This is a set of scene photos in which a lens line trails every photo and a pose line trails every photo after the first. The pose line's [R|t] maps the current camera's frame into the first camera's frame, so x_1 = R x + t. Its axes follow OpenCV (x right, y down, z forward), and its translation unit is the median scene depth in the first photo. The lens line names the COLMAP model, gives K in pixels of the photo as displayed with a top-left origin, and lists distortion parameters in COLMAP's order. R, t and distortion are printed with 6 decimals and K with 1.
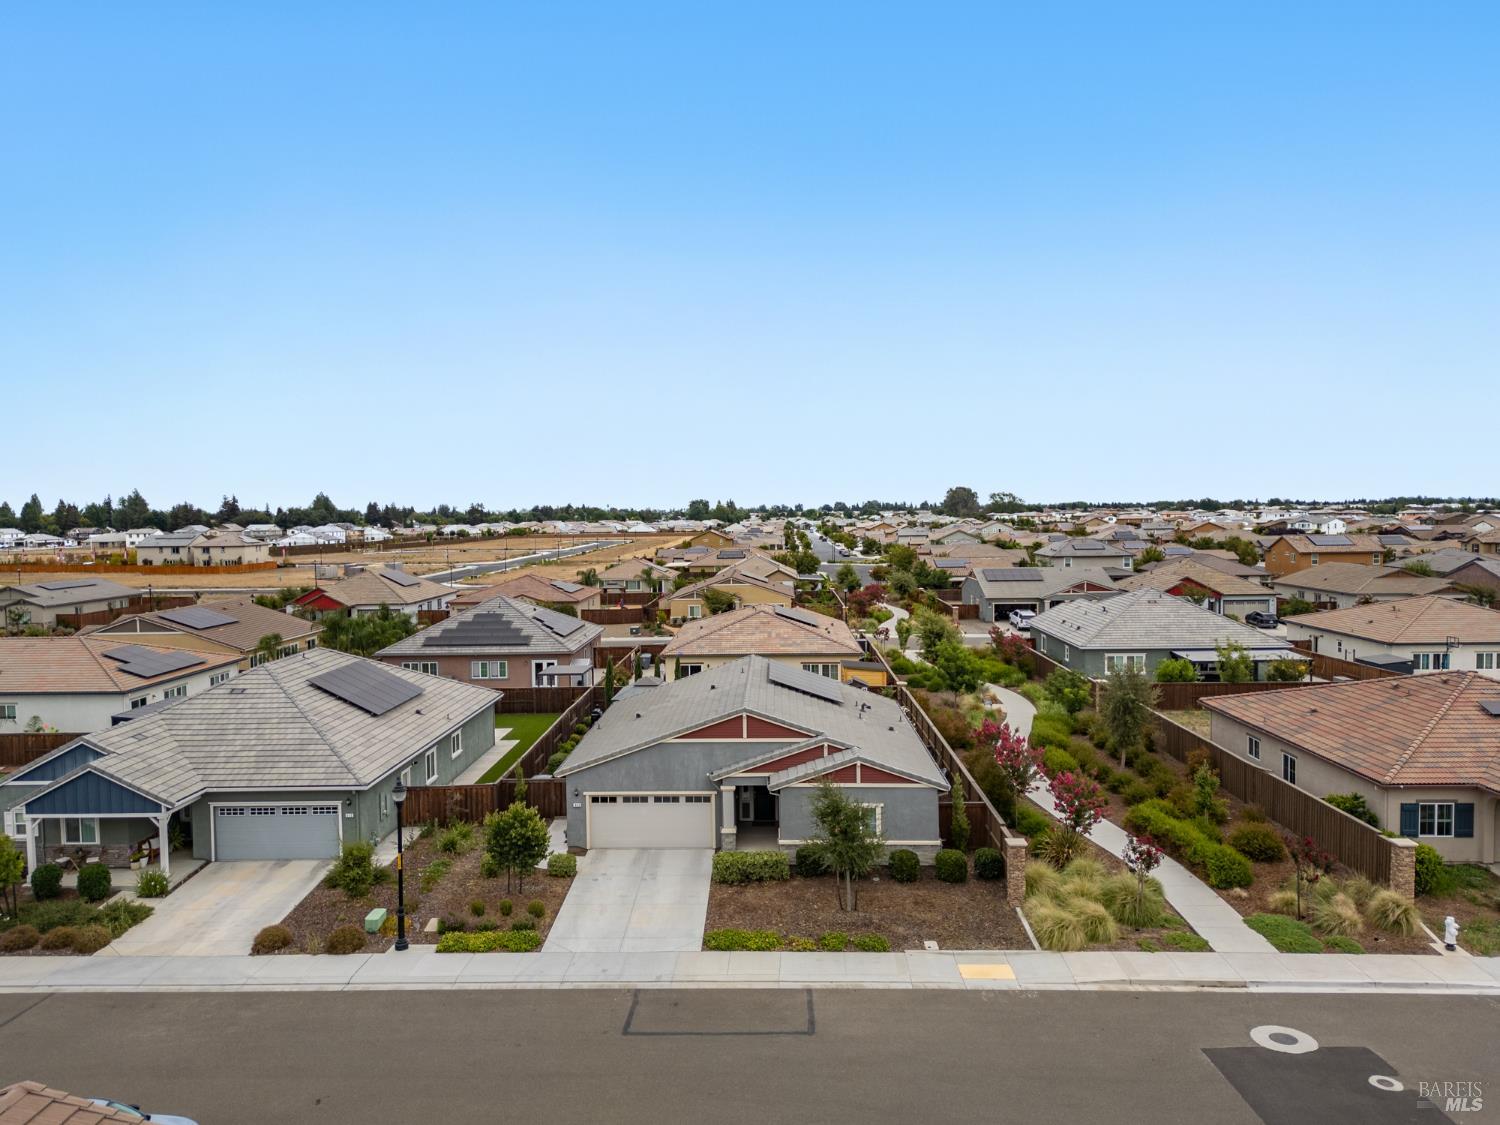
lens RADIAL K [[1098.8, 0, 776.3], [0, 1098.8, 537.5], [0, 0, 1]] dist [0.068649, -0.057911]
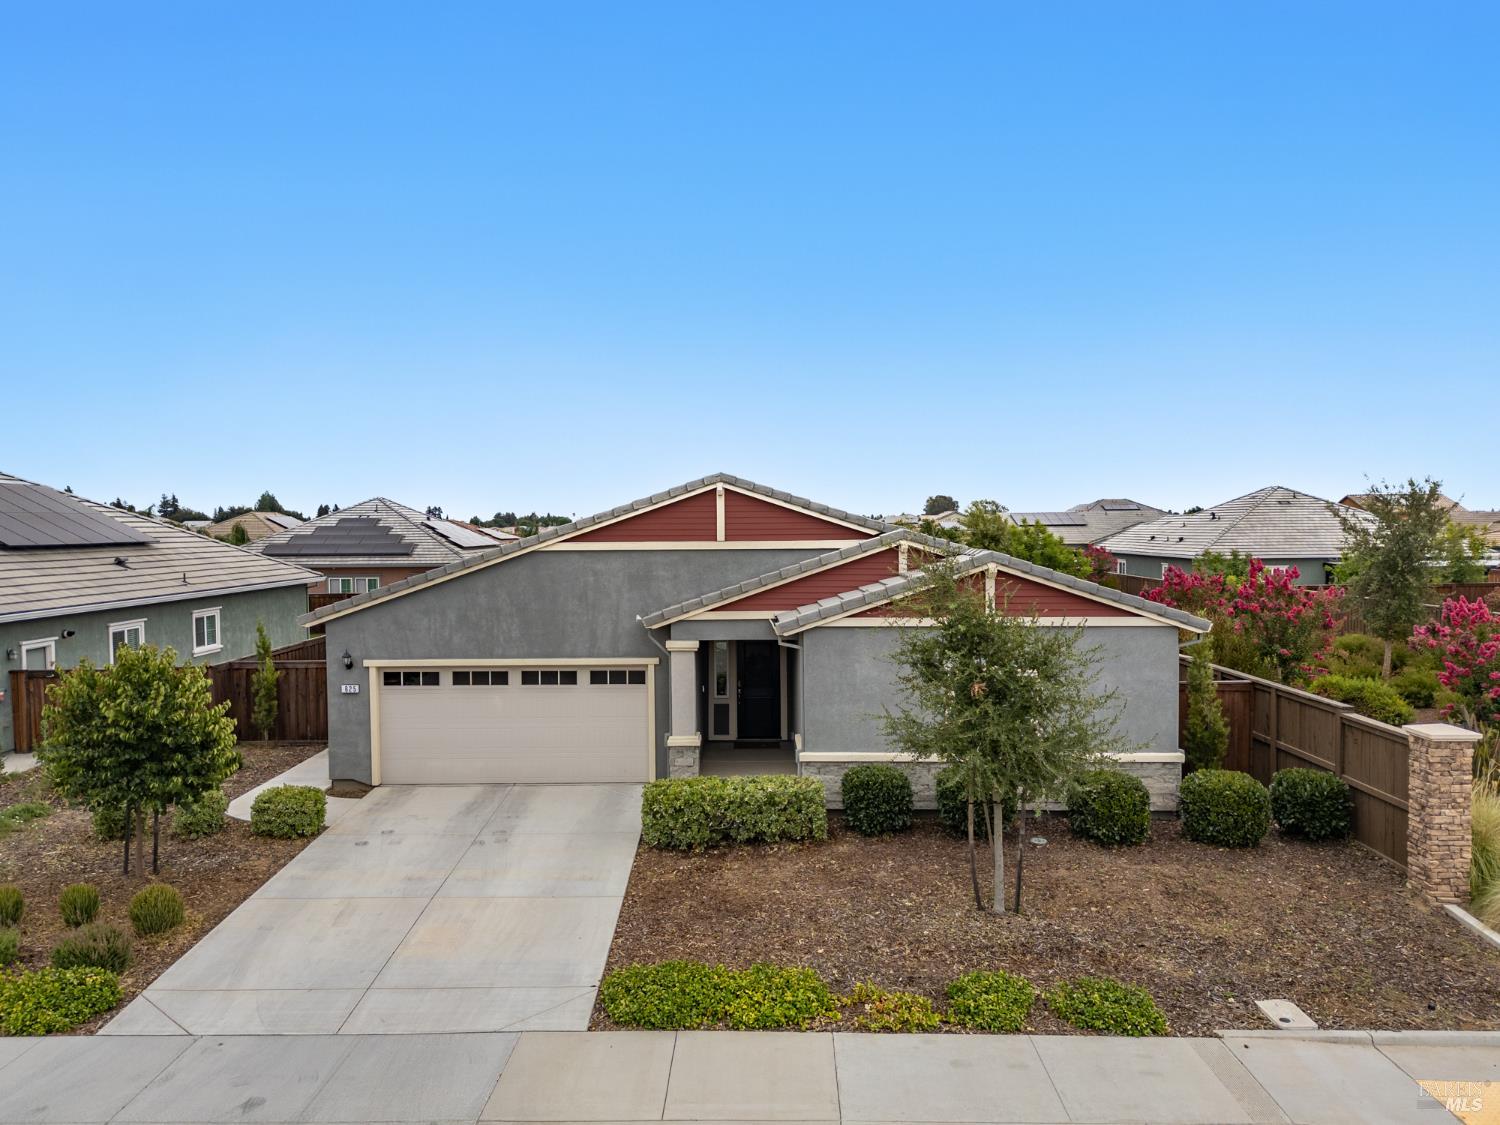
lens RADIAL K [[1098.8, 0, 758.1], [0, 1098.8, 559.7], [0, 0, 1]] dist [0.068649, -0.057911]
pose [[0.999950, 0.003364, 0.009385, -0.017365], [-0.003333, 0.999989, -0.003275, 0.193742], [-0.009396, 0.003243, 0.999951, 0.553079]]
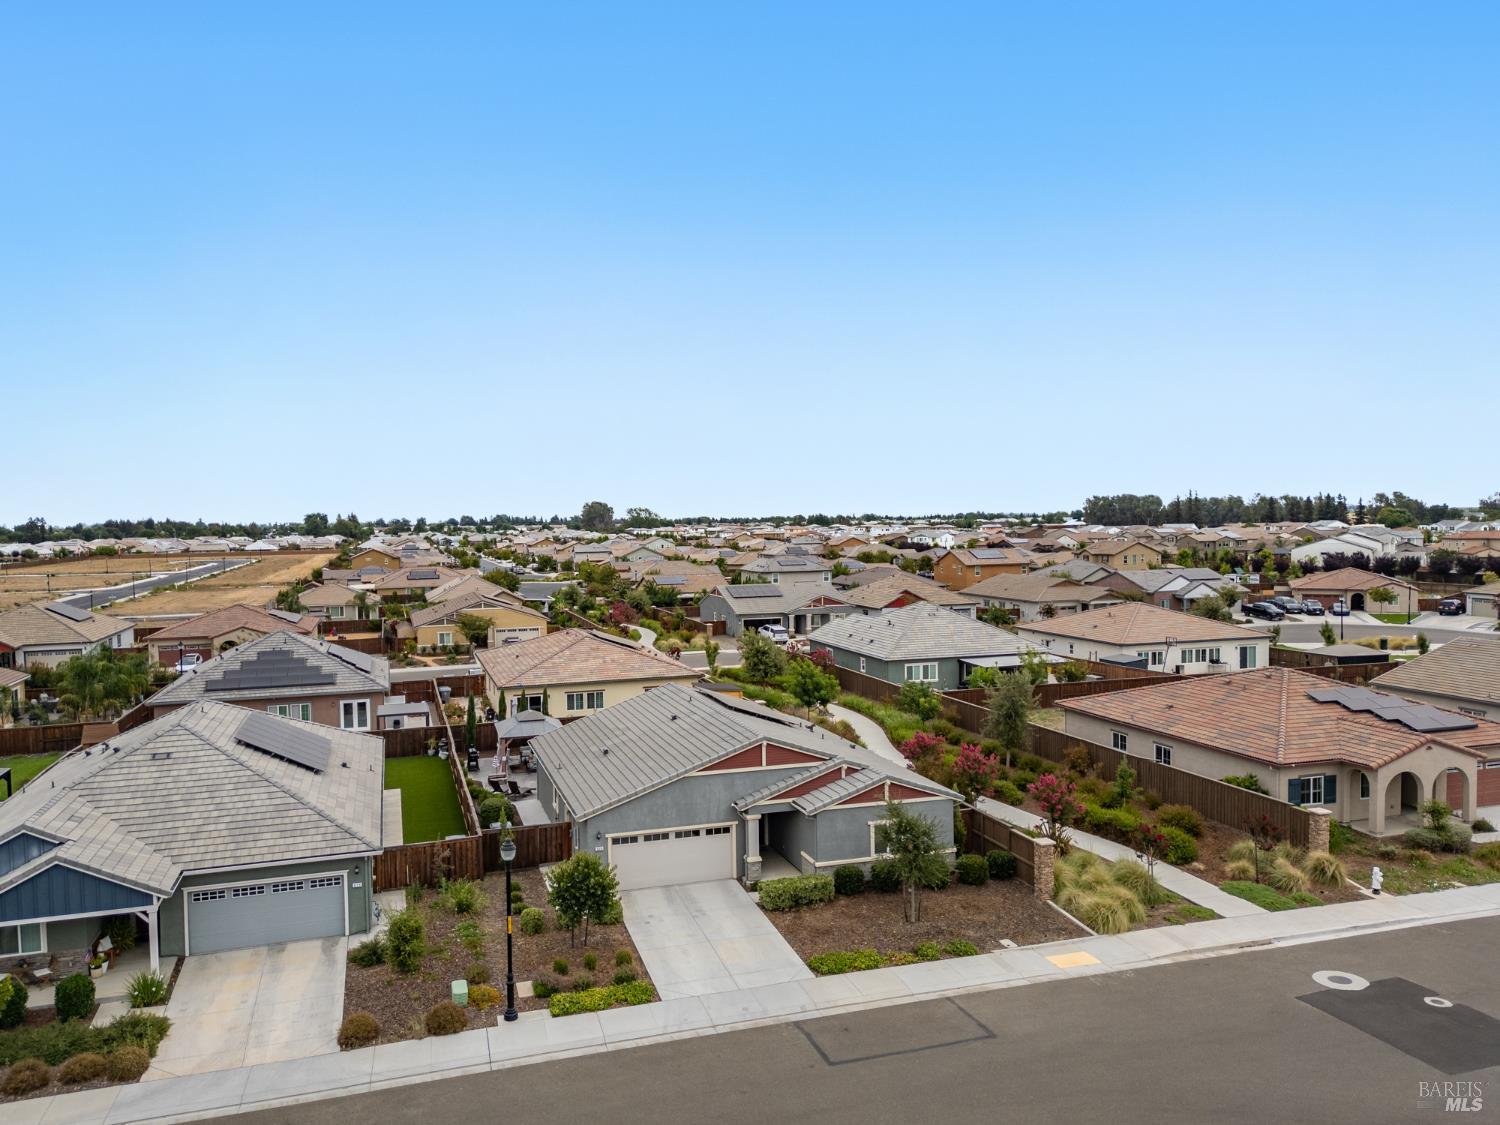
lens RADIAL K [[1098.8, 0, 760.0], [0, 1098.8, 530.1], [0, 0, 1]] dist [0.068649, -0.057911]
pose [[0.943034, -0.003666, 0.332675, -0.375842], [0.009846, 0.999809, -0.016893, -0.019753], [-0.332550, 0.019207, 0.942890, 0.033529]]
